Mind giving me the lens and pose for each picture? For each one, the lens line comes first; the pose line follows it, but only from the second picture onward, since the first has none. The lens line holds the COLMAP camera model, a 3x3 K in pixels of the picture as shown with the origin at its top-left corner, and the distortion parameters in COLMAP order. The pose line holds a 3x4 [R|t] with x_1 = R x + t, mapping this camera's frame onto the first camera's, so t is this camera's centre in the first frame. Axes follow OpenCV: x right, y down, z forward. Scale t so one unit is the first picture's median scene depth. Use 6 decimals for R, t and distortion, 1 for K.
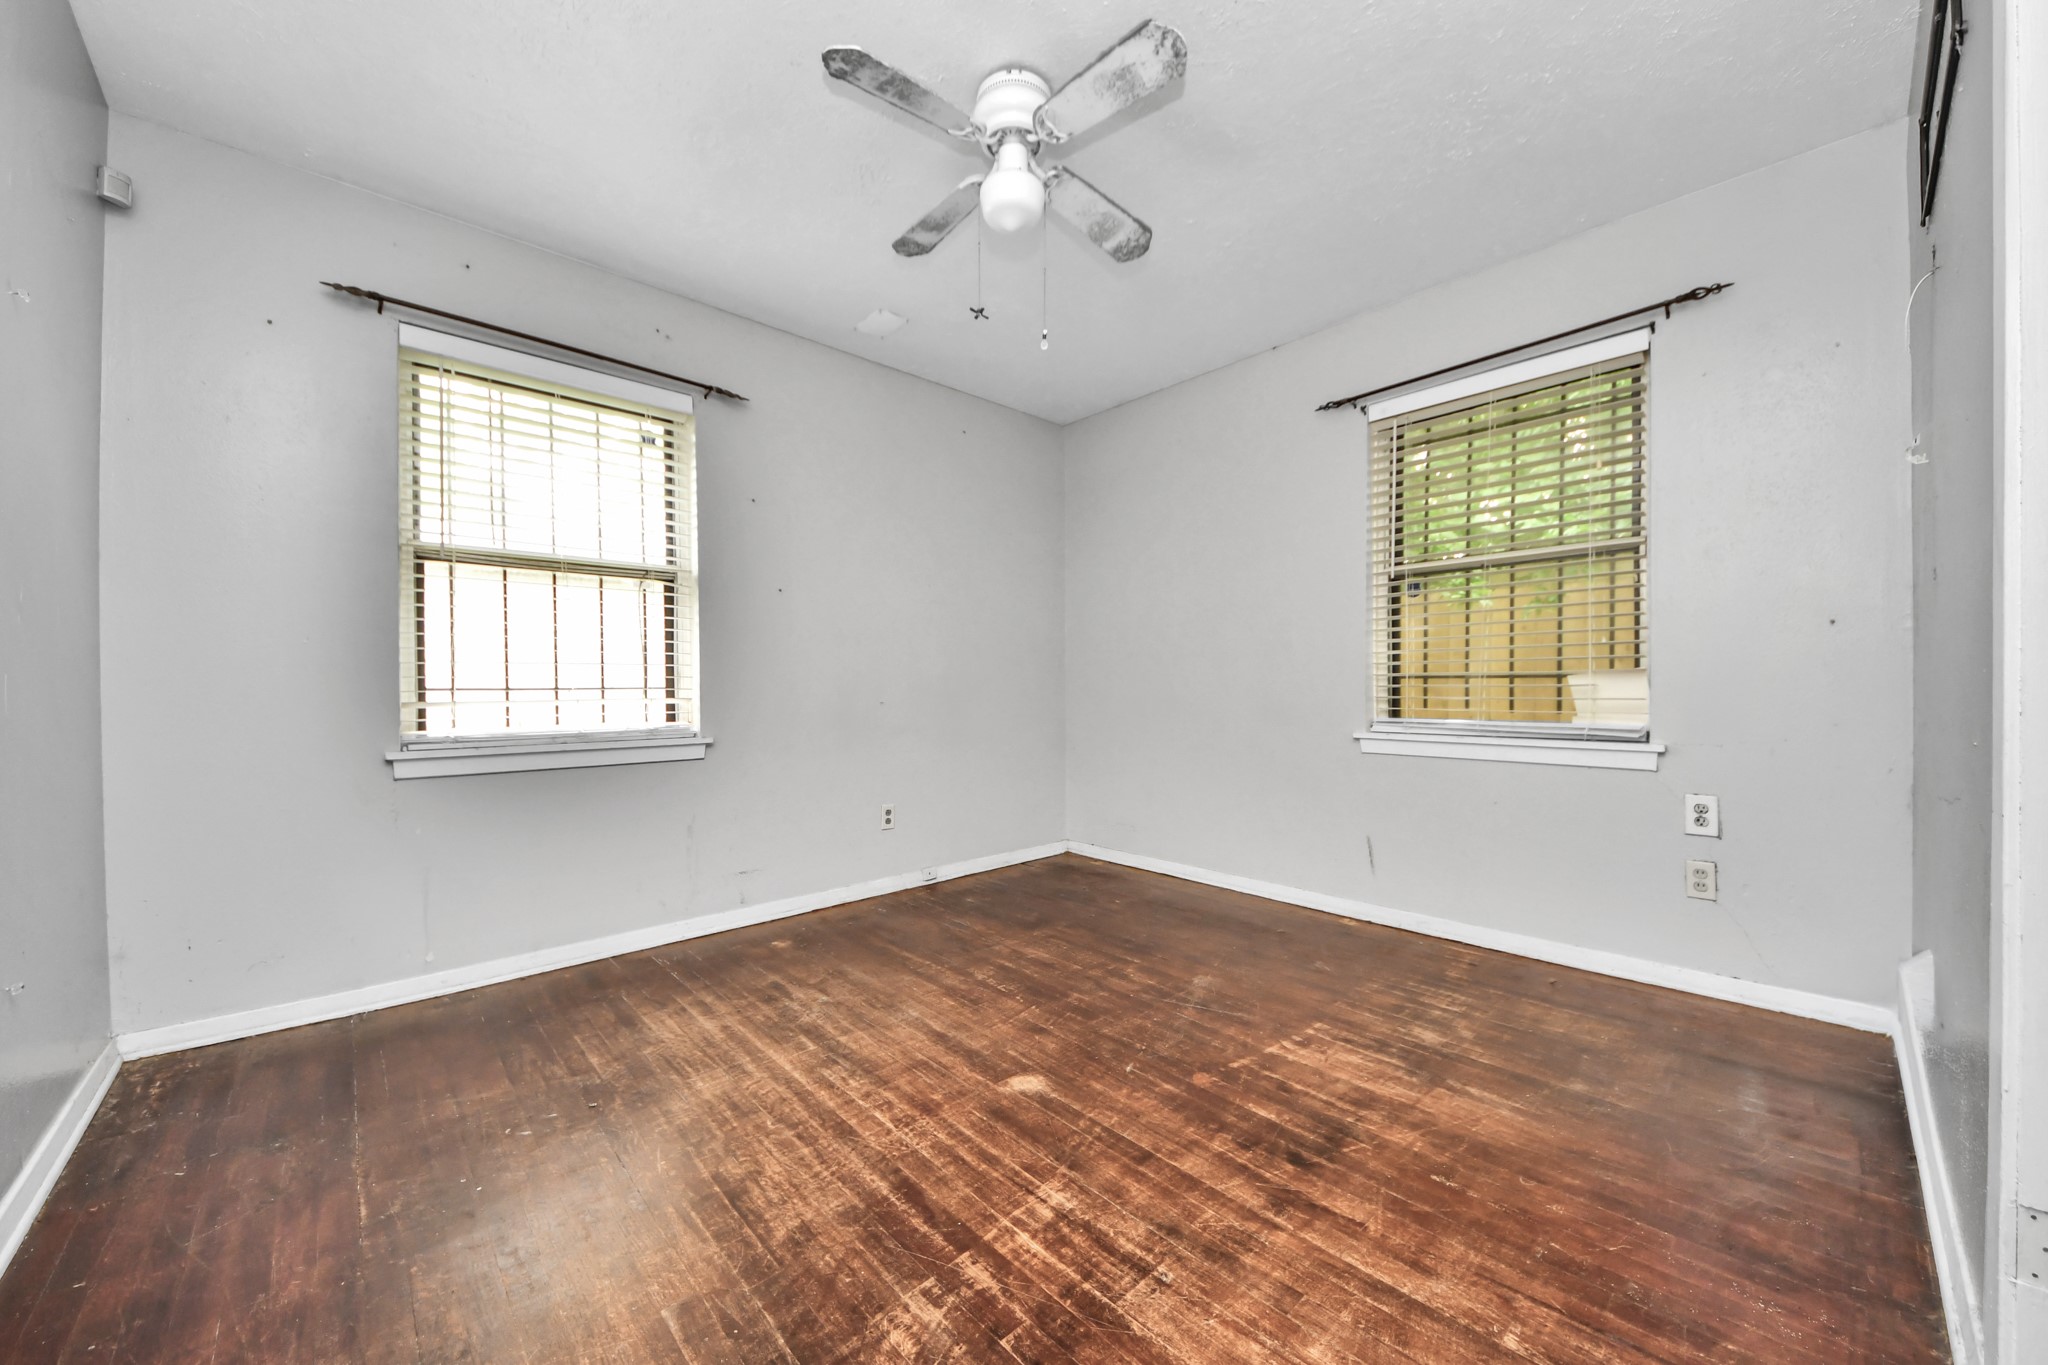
lens RADIAL K [[732.4, 0, 997.6], [0, 732.4, 696.6], [0, 0, 1]] dist [0.017721, -0.015052]
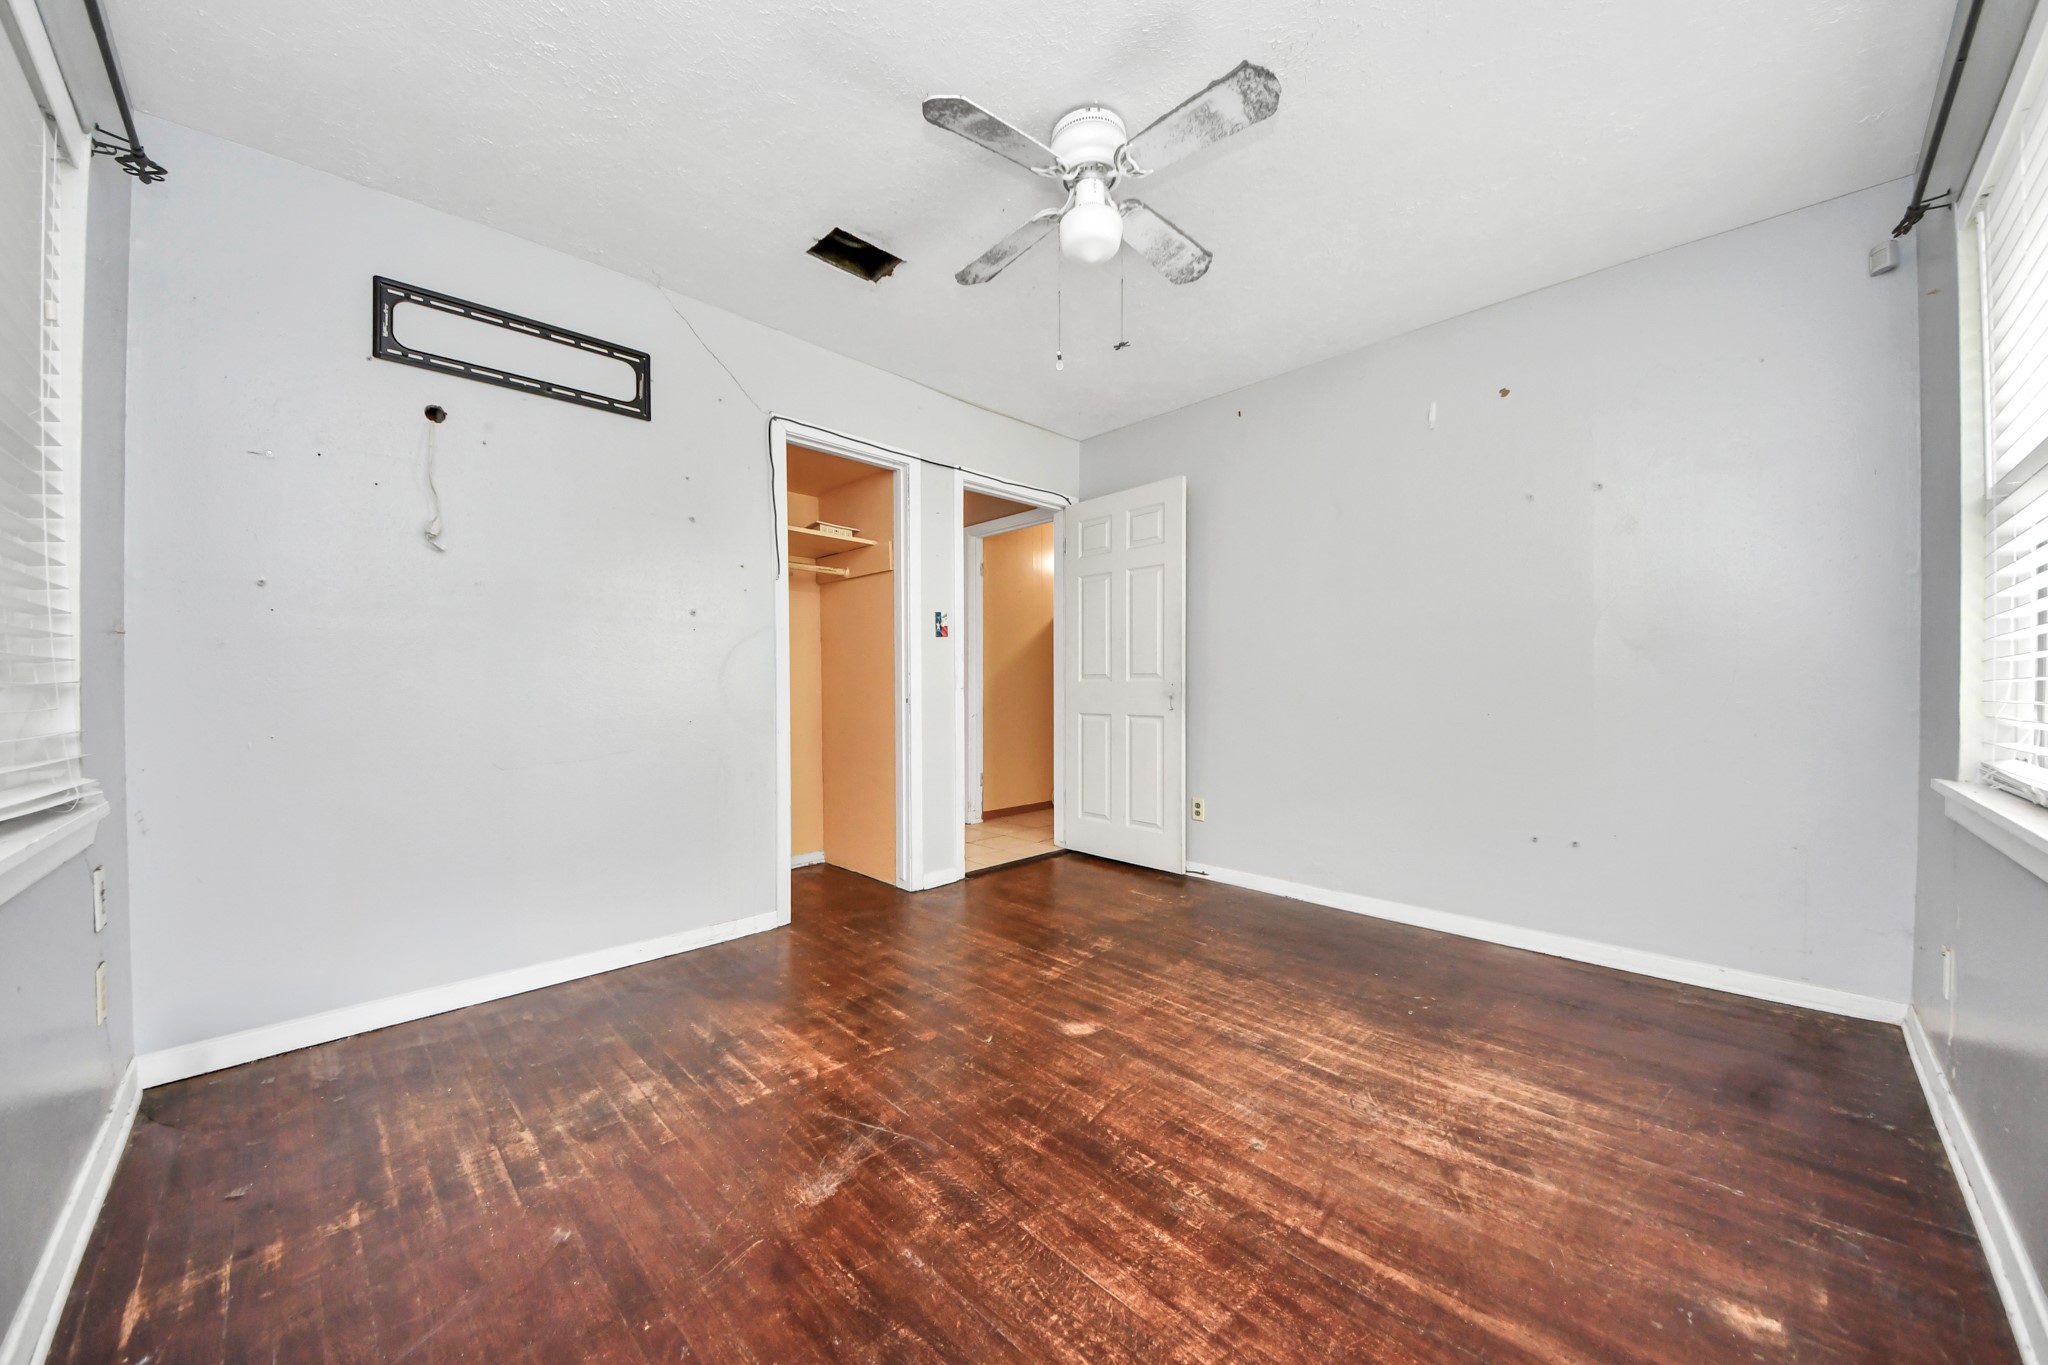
lens RADIAL K [[732.4, 0, 997.6], [0, 732.4, 696.6], [0, 0, 1]] dist [0.017721, -0.015052]
pose [[-0.999304, 0.010357, -0.035842, 0.193238], [0.009740, 0.999802, 0.017342, -0.027228], [0.036014, 0.016981, -0.999207, 2.023055]]
